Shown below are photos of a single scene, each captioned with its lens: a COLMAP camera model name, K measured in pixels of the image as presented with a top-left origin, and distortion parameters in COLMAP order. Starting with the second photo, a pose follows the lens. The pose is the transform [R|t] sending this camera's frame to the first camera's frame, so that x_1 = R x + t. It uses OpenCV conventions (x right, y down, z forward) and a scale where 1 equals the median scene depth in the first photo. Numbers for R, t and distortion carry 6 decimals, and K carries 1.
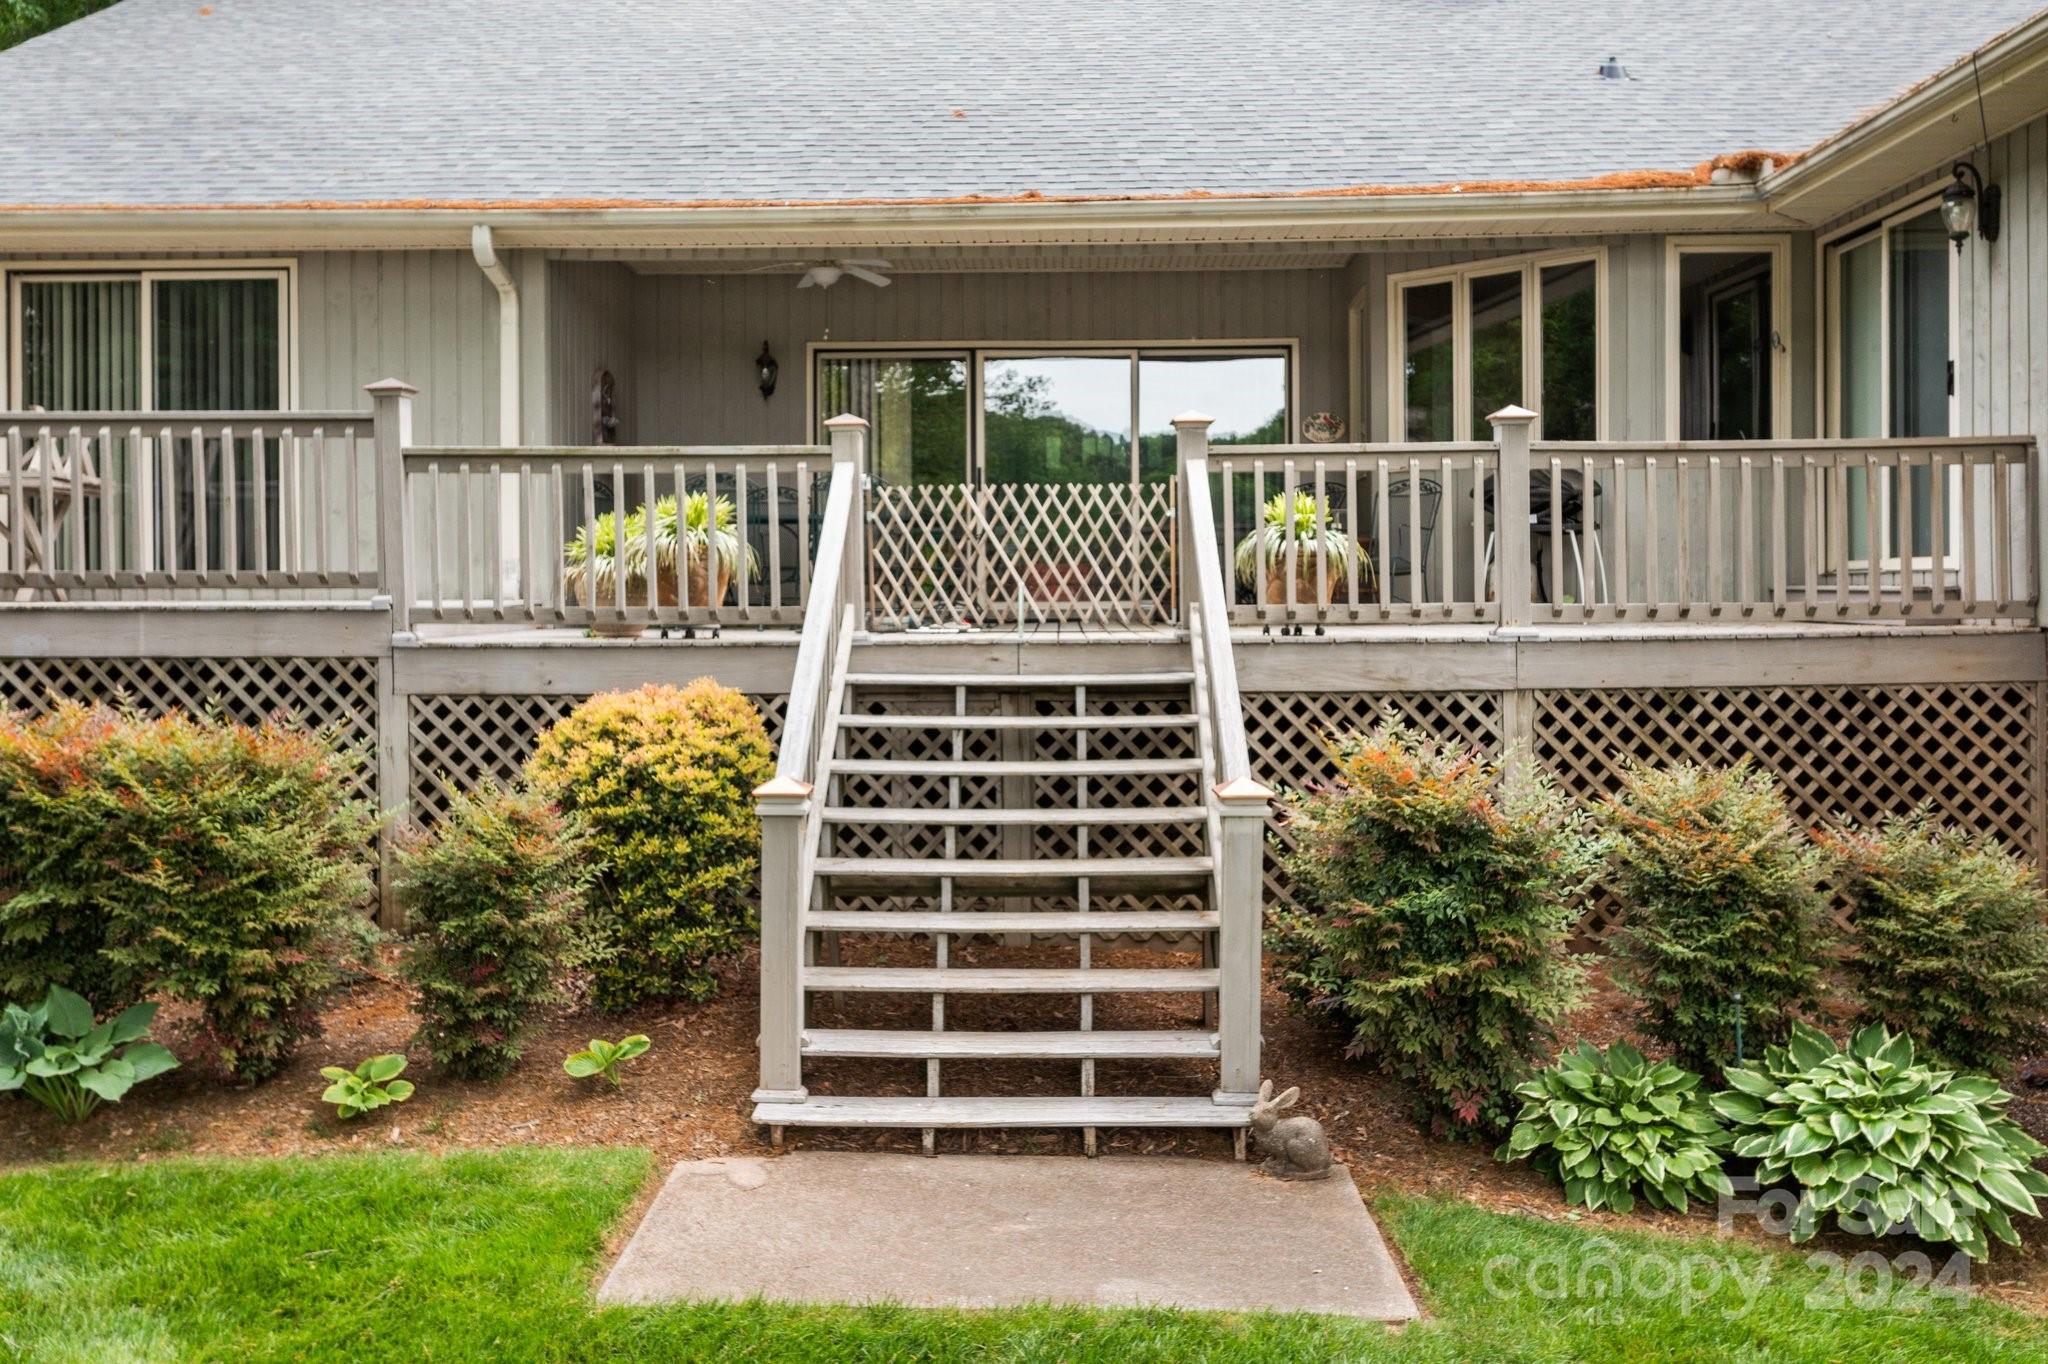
lens RADIAL K [[1658.6, 0, 1031.0], [0, 1658.6, 595.4], [0, 0, 1]] dist [-0.000820, 0.001777]
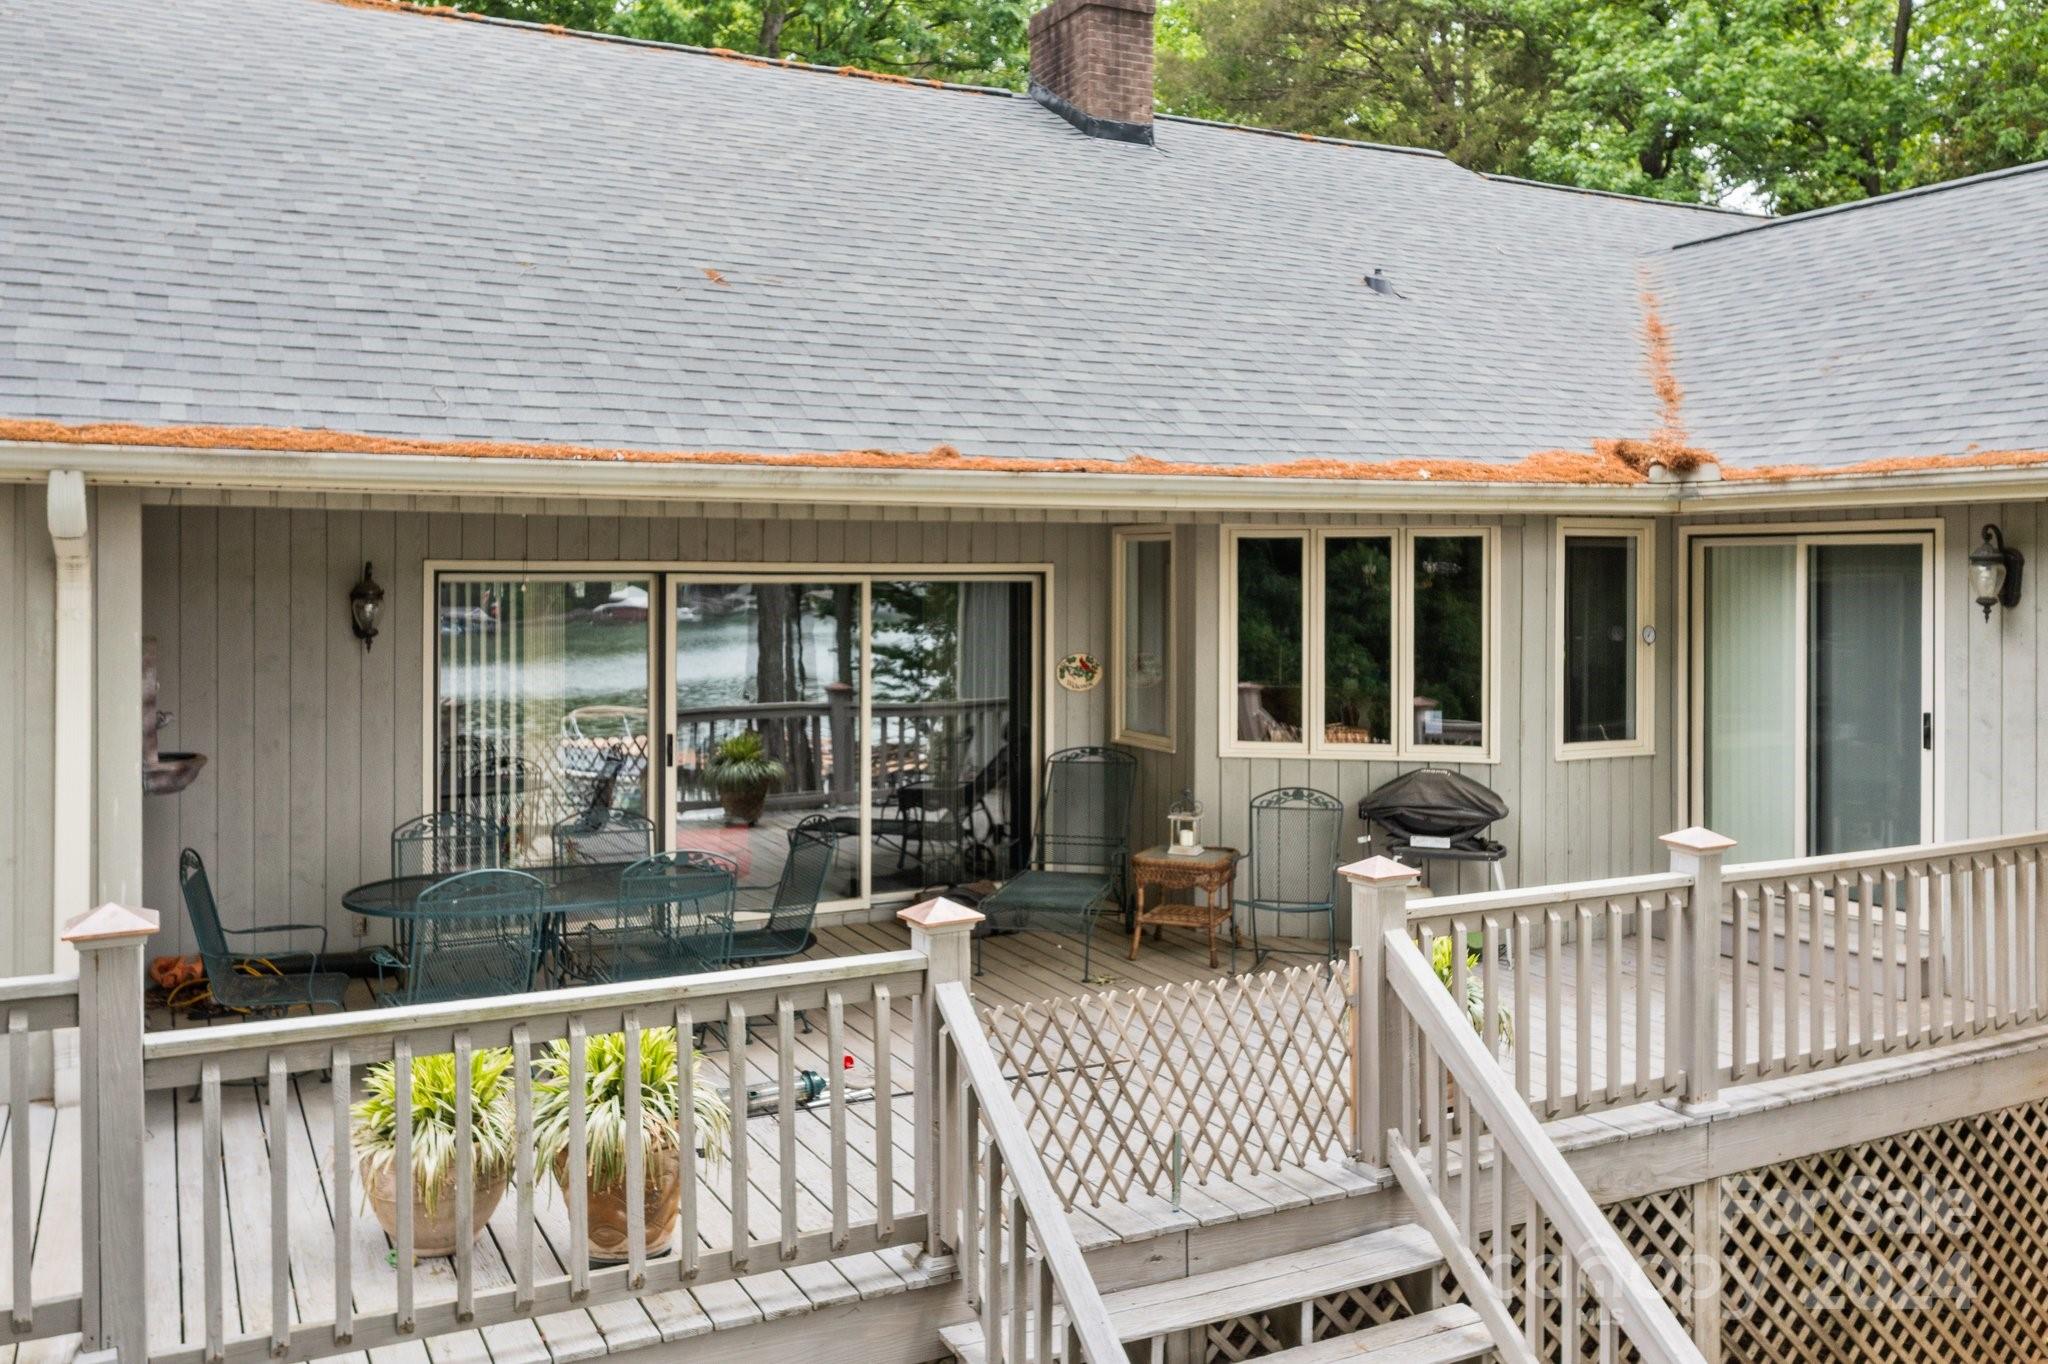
lens RADIAL K [[1671.2, 0, 1020.8], [0, 1671.2, 559.4], [0, 0, 1]] dist [-0.001707, 0.001155]
pose [[0.878884, 0.011315, 0.476901, -0.396242], [-0.007012, 0.999917, -0.010803, -0.236091], [-0.476984, 0.006150, 0.878891, 0.442920]]
